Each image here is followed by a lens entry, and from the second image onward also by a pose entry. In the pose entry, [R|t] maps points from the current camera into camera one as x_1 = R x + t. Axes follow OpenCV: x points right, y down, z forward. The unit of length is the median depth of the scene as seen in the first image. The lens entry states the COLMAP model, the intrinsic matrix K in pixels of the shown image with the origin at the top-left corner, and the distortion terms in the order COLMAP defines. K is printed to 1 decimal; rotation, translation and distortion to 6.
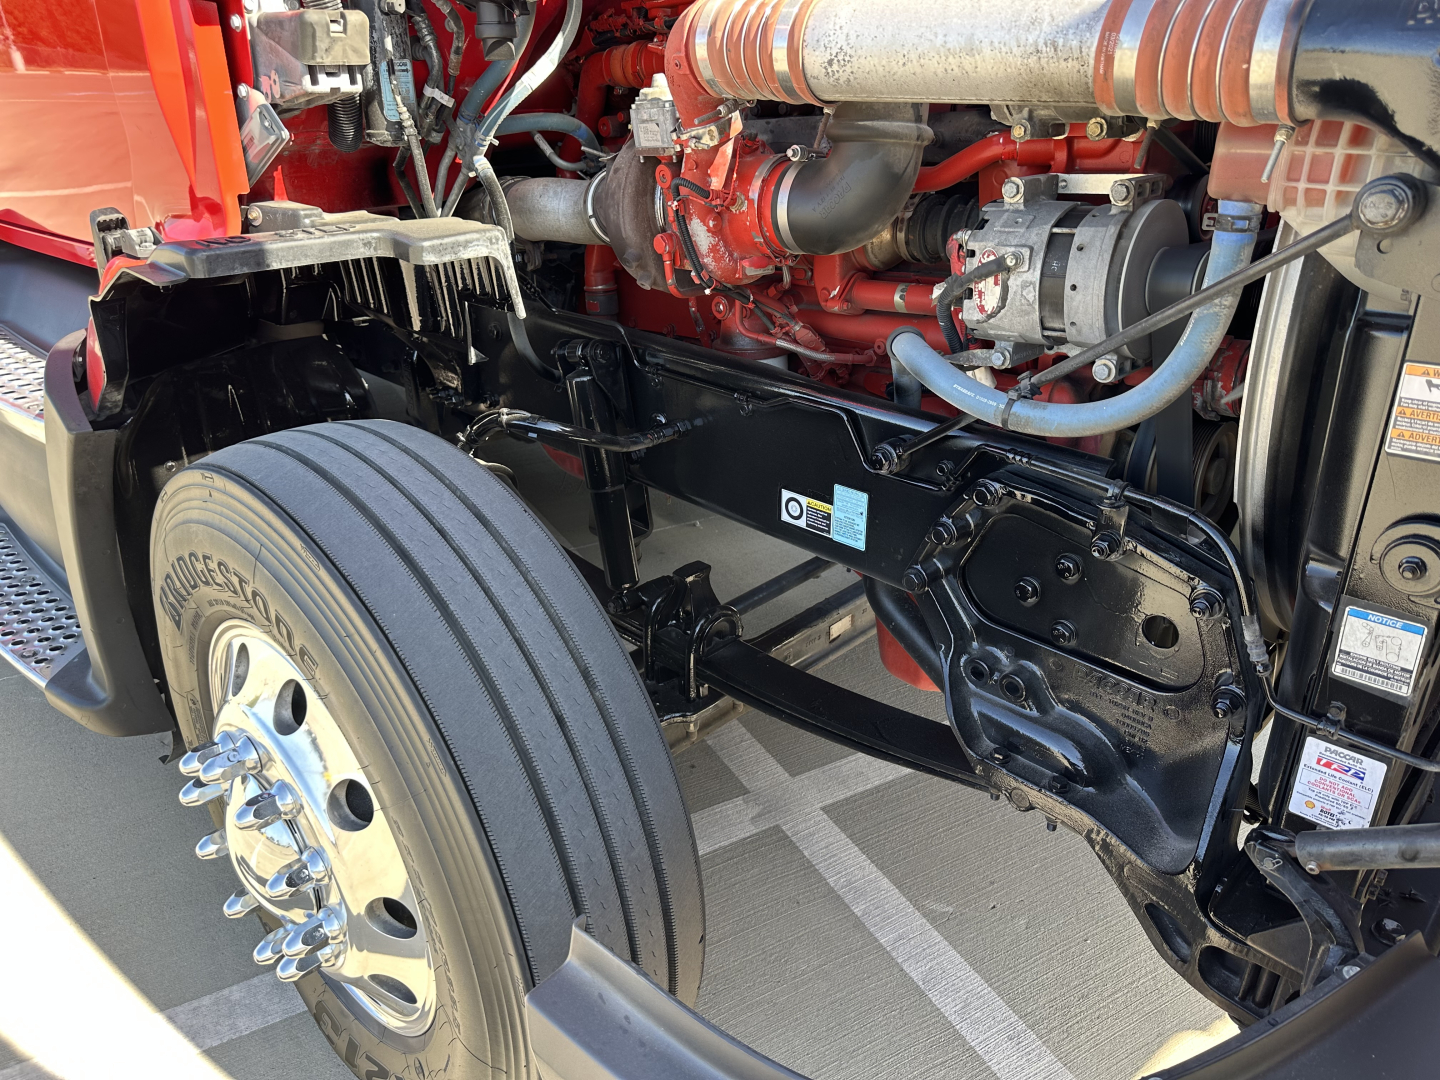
lens RADIAL K [[1018.6, 0, 711.1], [0, 1018.6, 540.7], [0, 0, 1]] dist [0.074554, -0.109329]
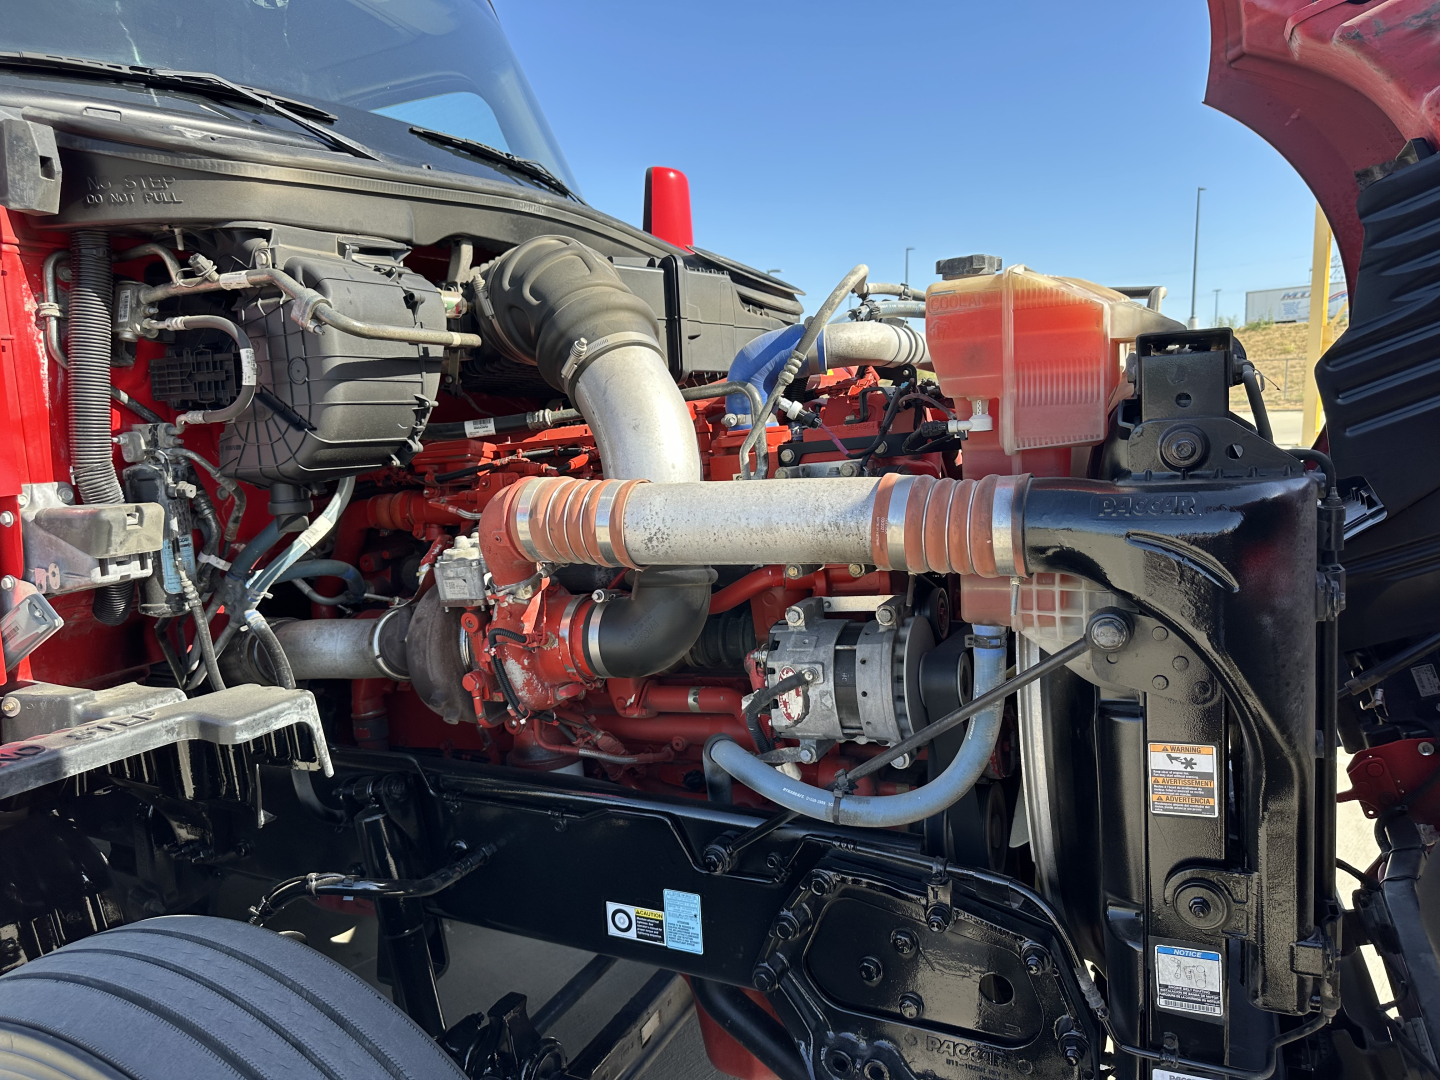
lens RADIAL K [[1018.6, 0, 711.1], [0, 1018.6, 540.7], [0, 0, 1]] dist [0.074554, -0.109329]
pose [[0.944083, -0.077244, 0.320533, -0.155610], [0.175845, 0.940324, -0.291322, -0.087801], [-0.278902, 0.331396, 0.901327, -0.060336]]
